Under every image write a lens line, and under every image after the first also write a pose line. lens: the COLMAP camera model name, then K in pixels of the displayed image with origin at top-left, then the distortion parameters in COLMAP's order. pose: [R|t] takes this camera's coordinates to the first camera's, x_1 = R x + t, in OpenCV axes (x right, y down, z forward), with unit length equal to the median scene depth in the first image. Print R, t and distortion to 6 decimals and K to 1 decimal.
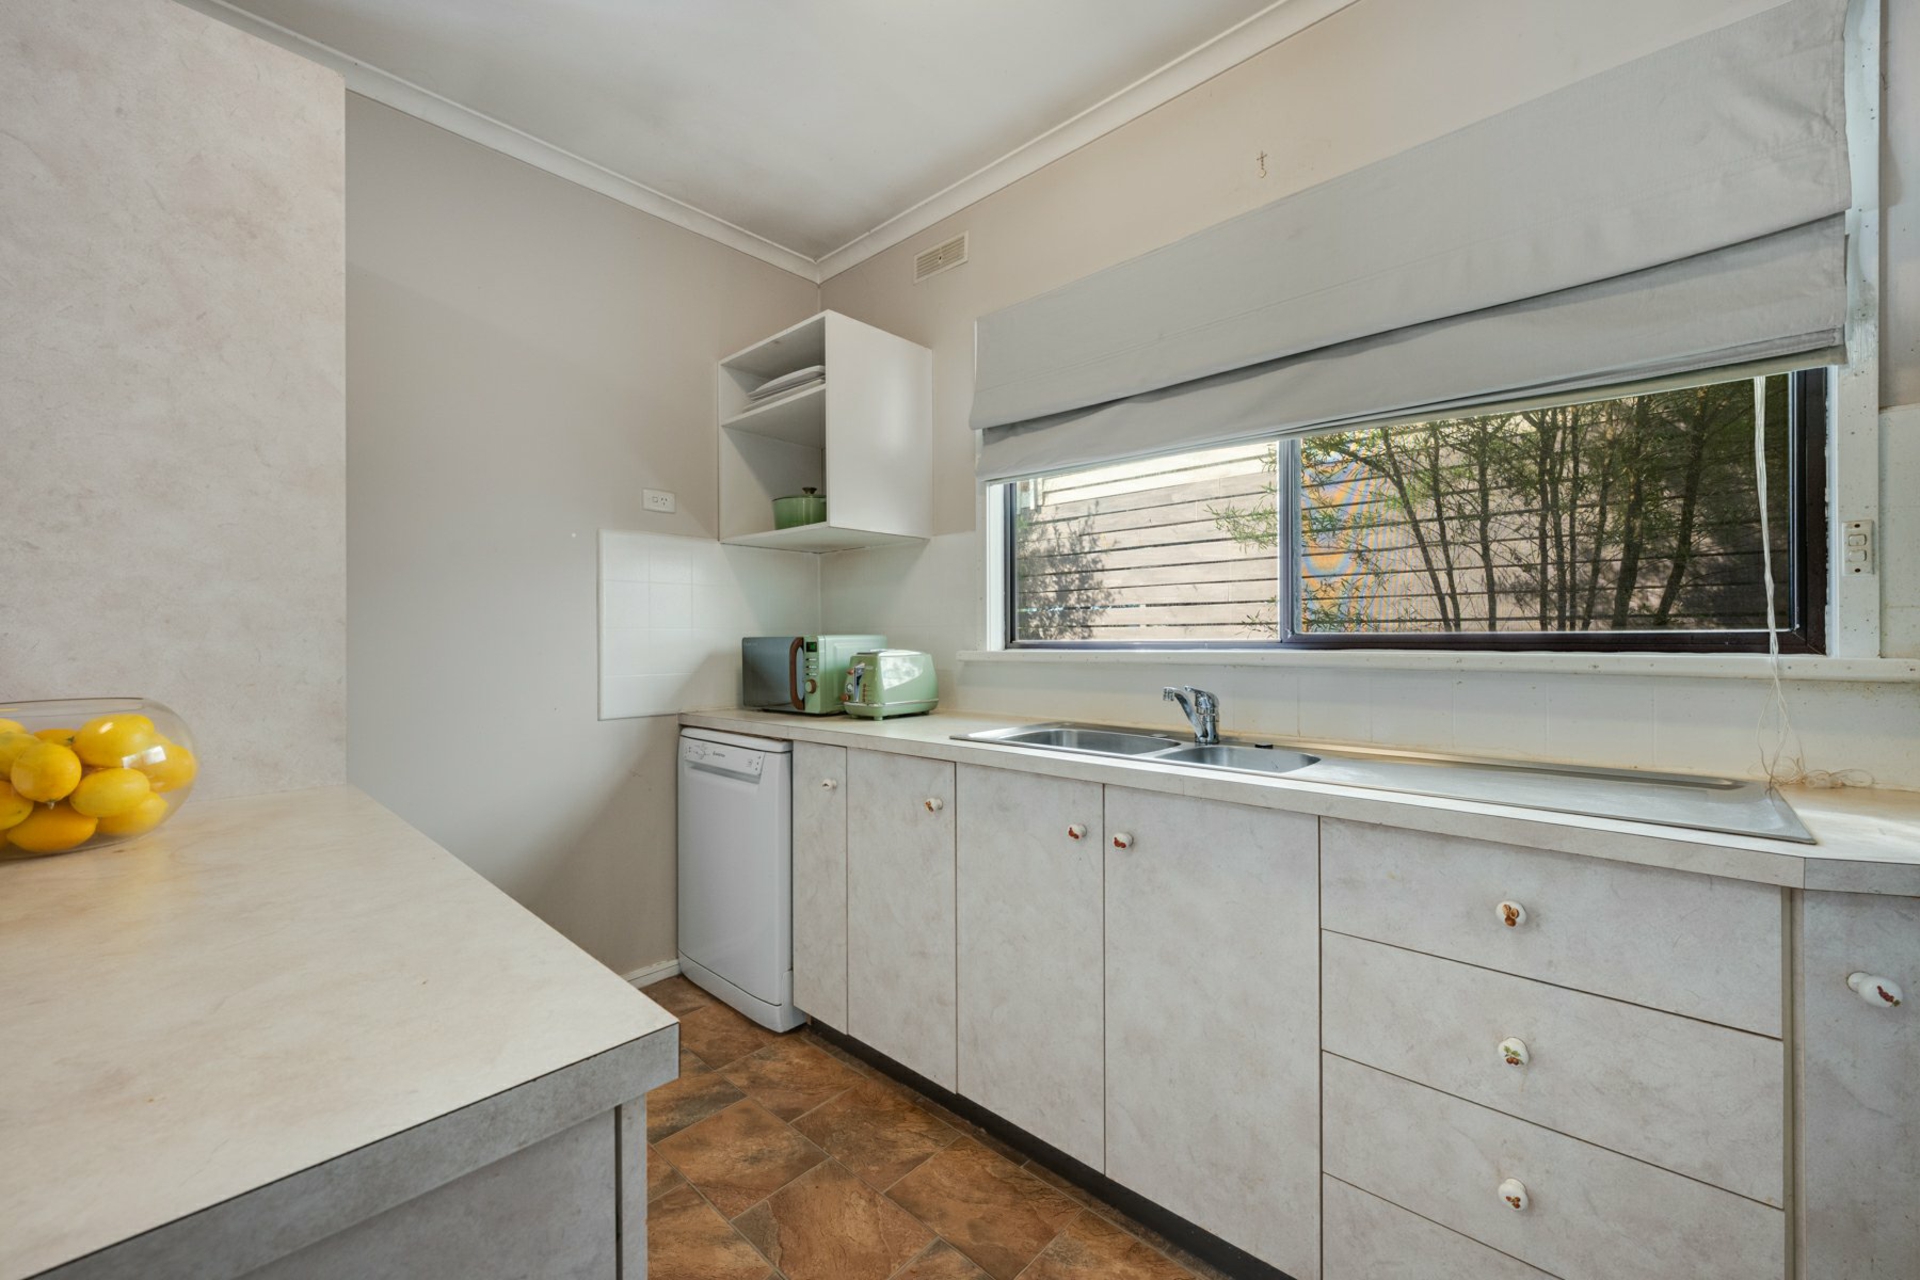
lens RADIAL K [[759.6, 0, 960.0], [0, 759.6, 640.0], [0, 0, 1]] dist [-0.001236, -0.000101]
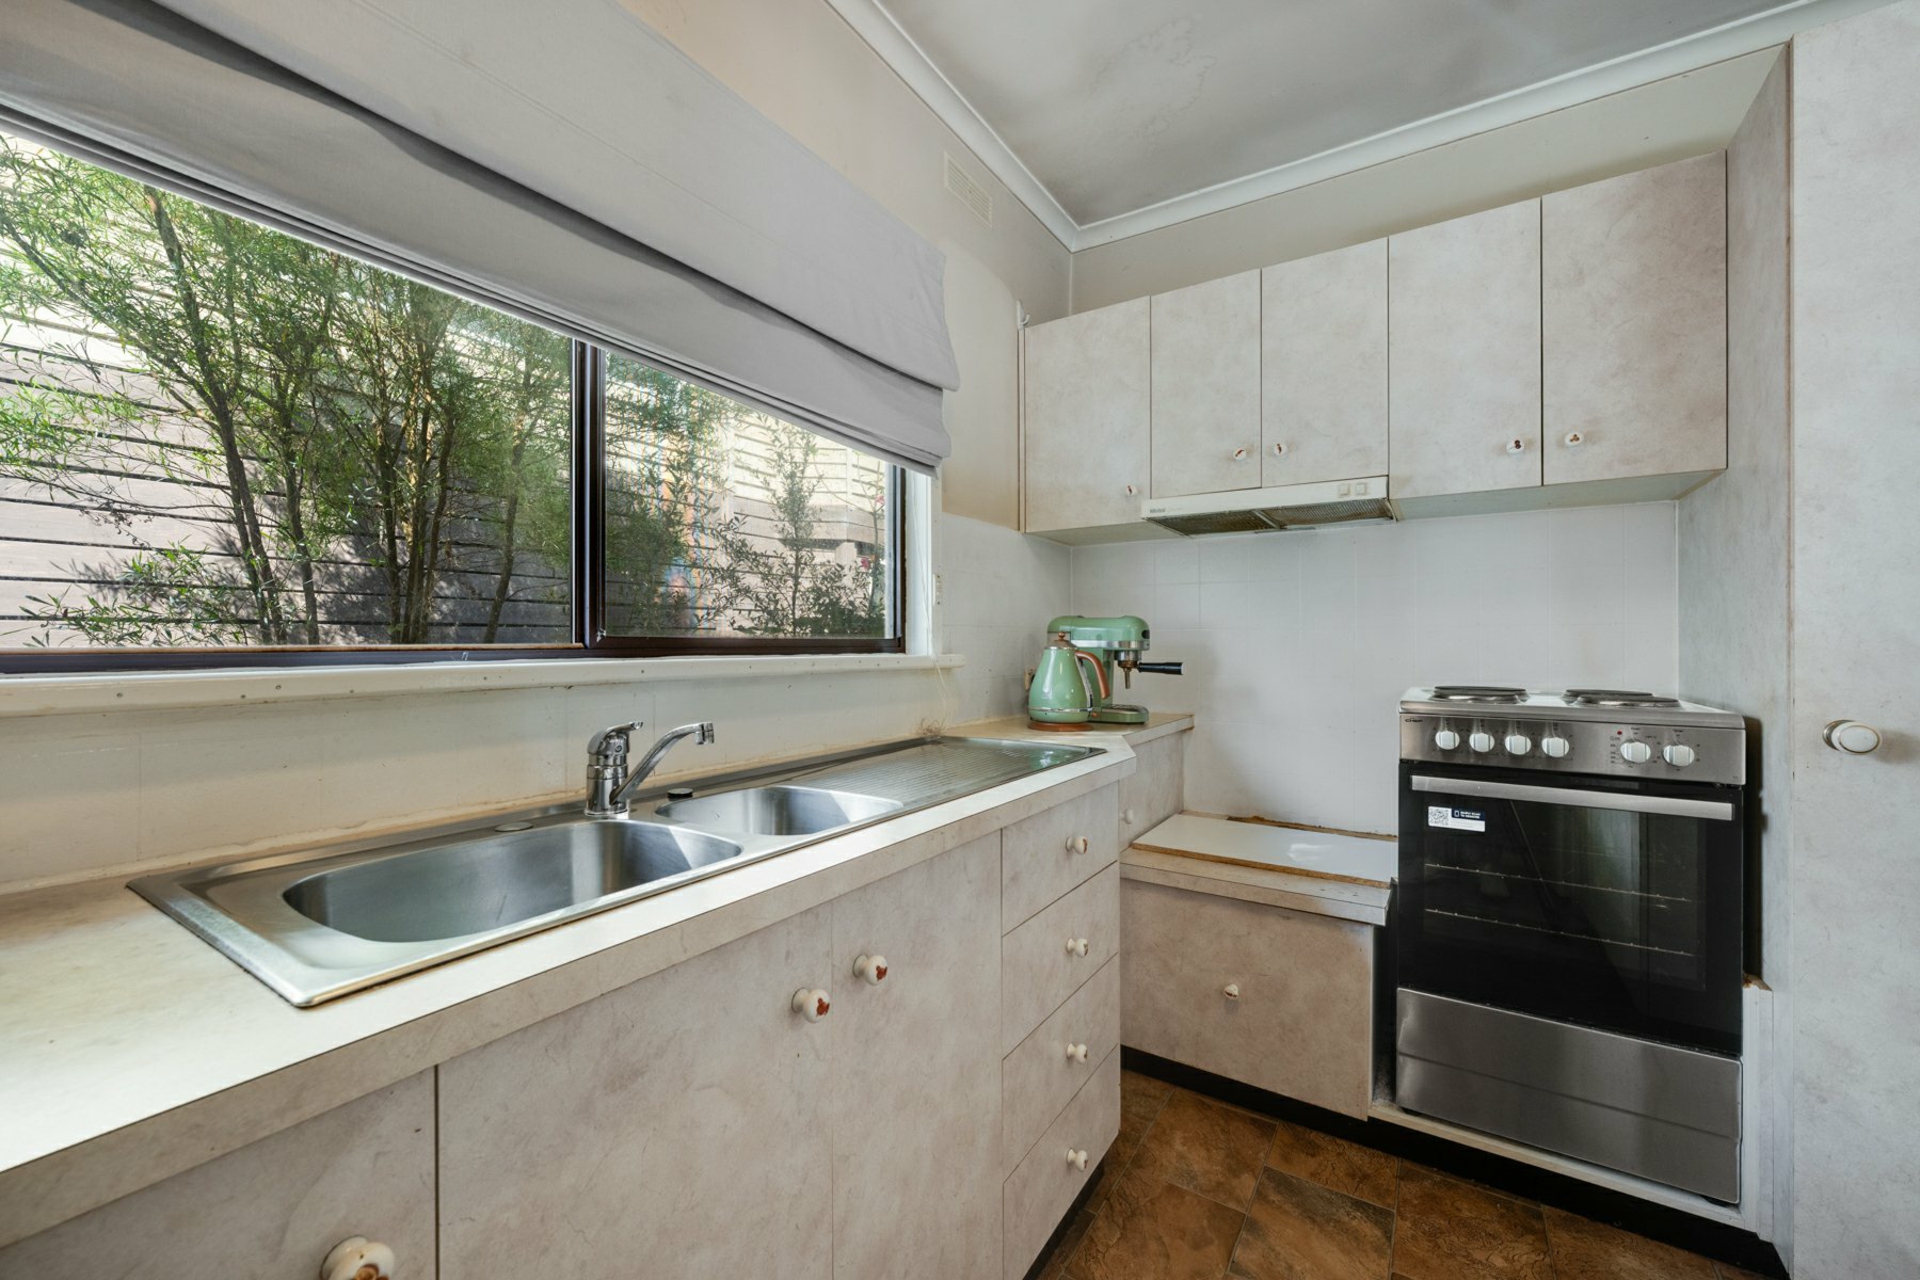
lens RADIAL K [[759.6, 0, 960.0], [0, 759.6, 640.0], [0, 0, 1]] dist [-0.001236, -0.000101]
pose [[-0.172560, 0.005161, 0.984985, -0.391149], [0.009620, 0.999947, -0.003554, -0.000509], [-0.984952, 0.008862, -0.172601, 0.985809]]
